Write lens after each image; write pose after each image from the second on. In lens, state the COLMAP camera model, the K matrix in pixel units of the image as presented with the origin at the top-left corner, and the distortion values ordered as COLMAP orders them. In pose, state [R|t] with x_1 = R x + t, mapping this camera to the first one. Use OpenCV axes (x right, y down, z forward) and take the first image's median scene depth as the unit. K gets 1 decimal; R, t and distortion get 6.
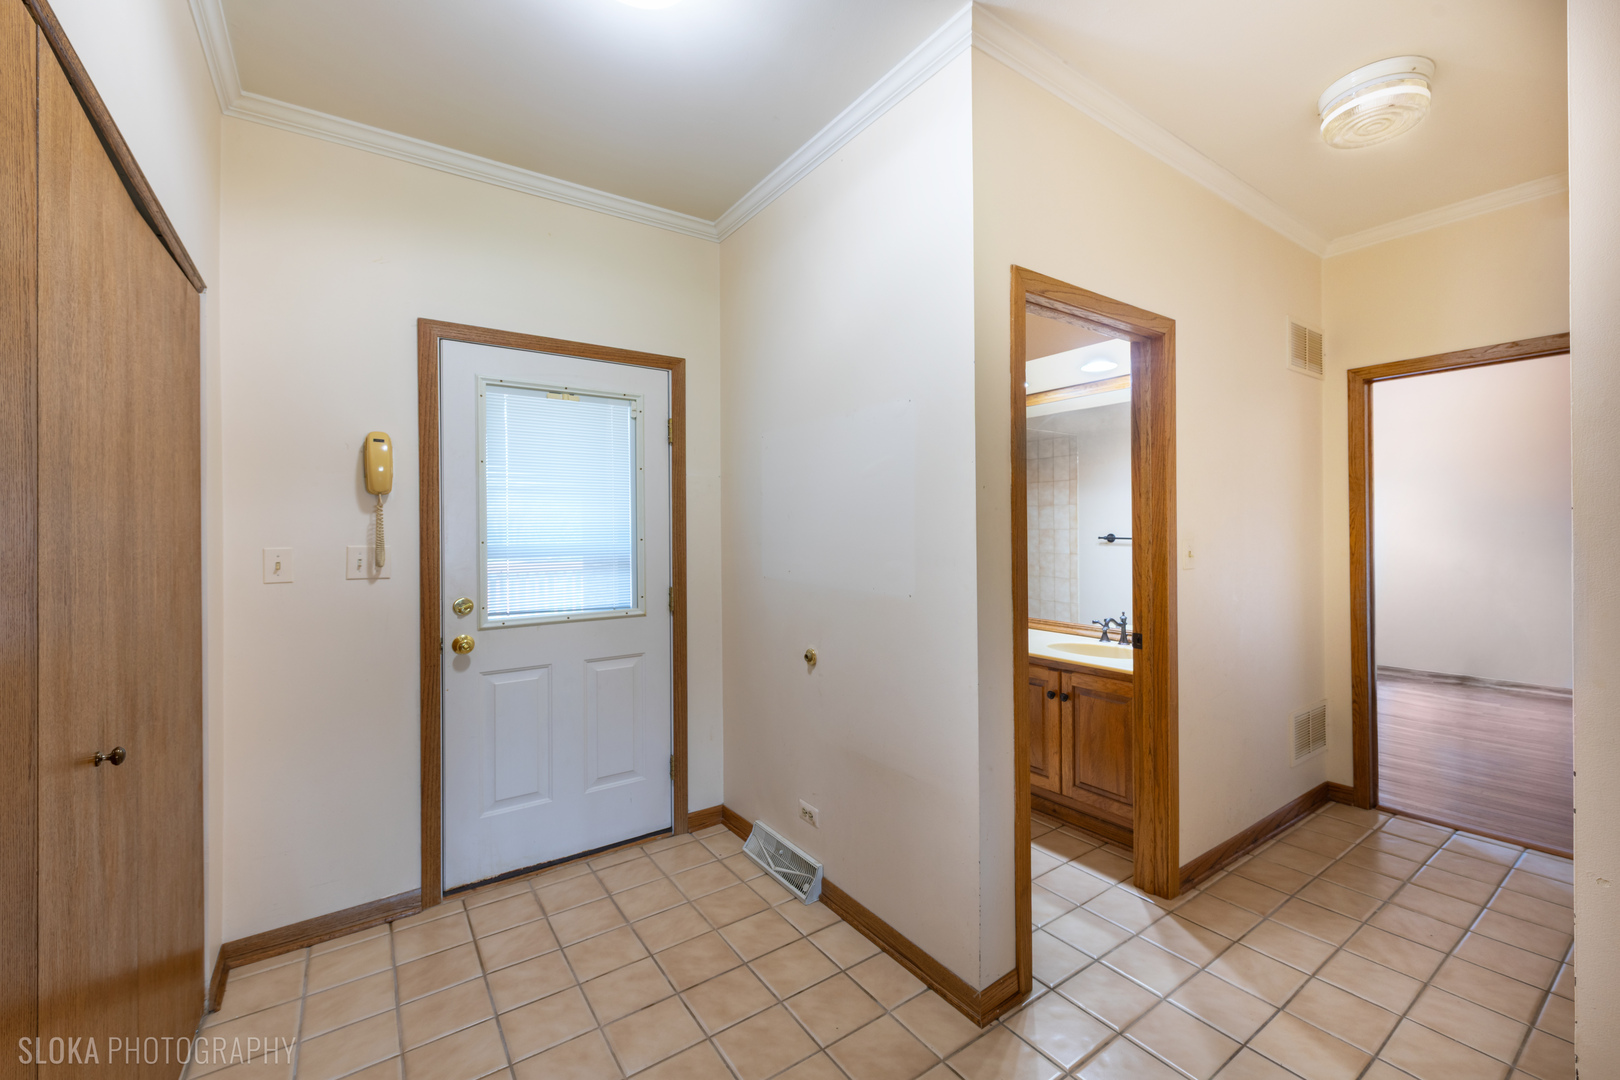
lens RADIAL K [[644.5, 0, 806.9], [0, 644.5, 534.3], [0, 0, 1]] dist [0.006692, -0.000271]
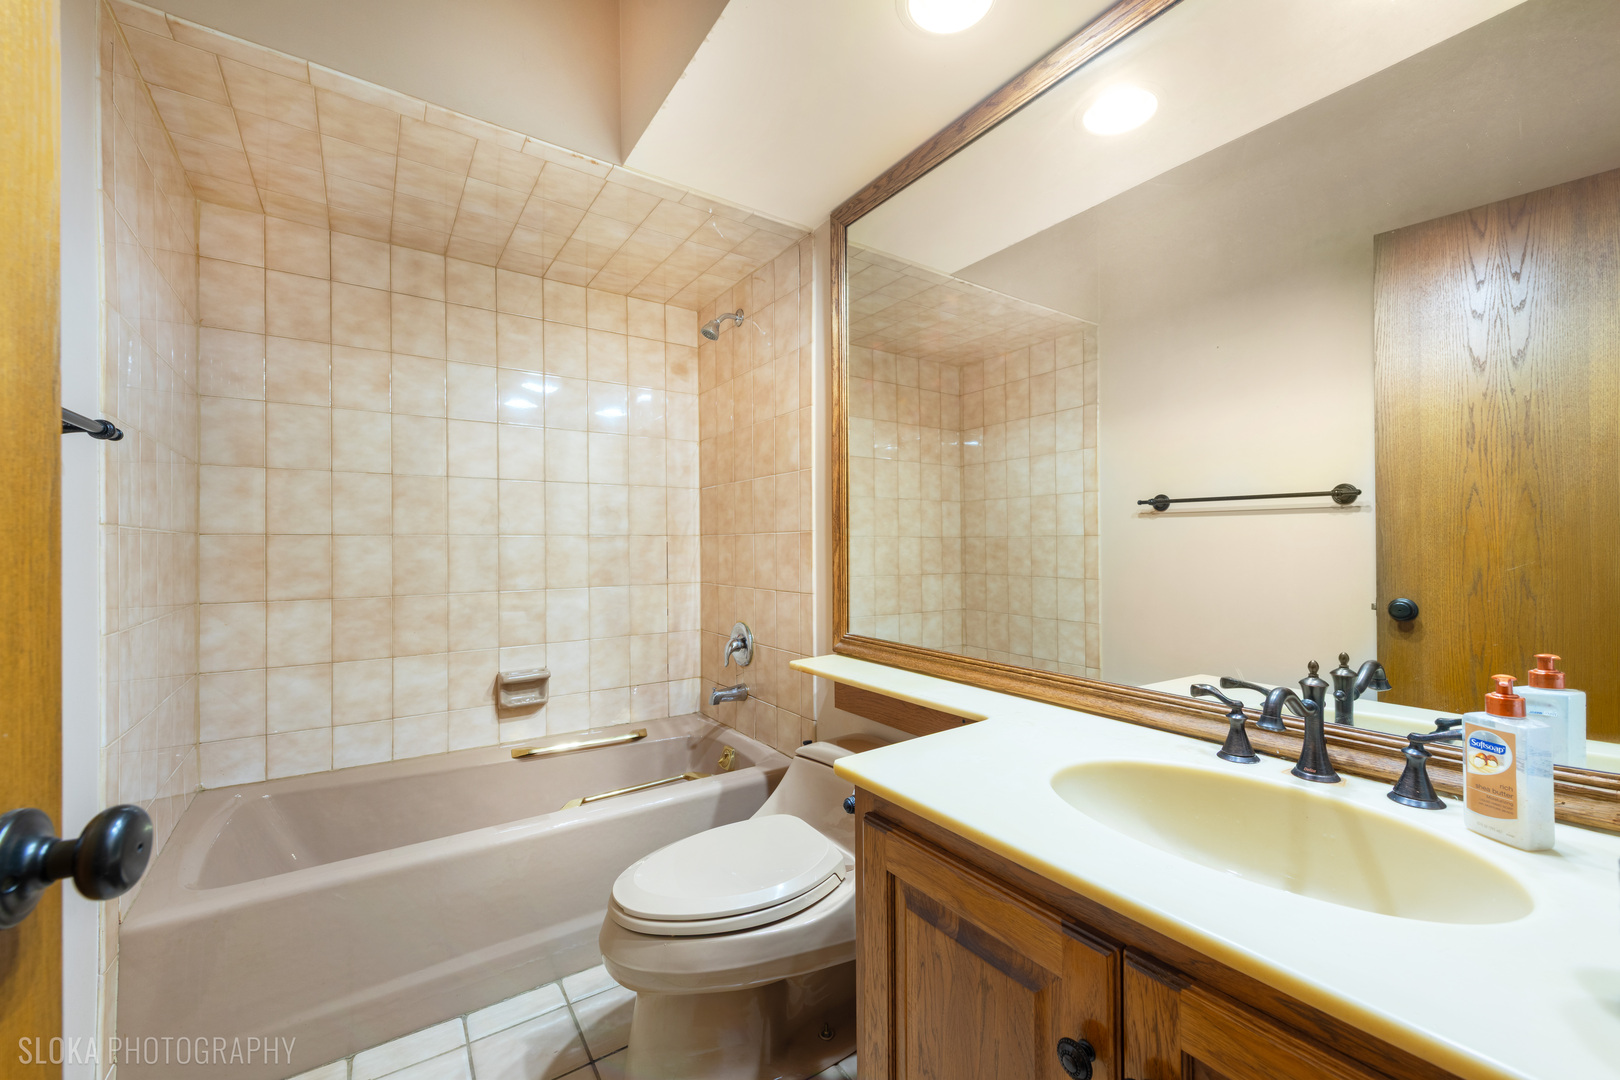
lens RADIAL K [[644.5, 0, 811.8], [0, 644.5, 544.8], [0, 0, 1]] dist [0.006692, -0.000271]
pose [[0.999883, 0.001303, 0.015225, 0.160284], [-0.001217, 0.999983, -0.005669, 0.042056], [-0.015232, 0.005650, 0.999868, 0.438430]]
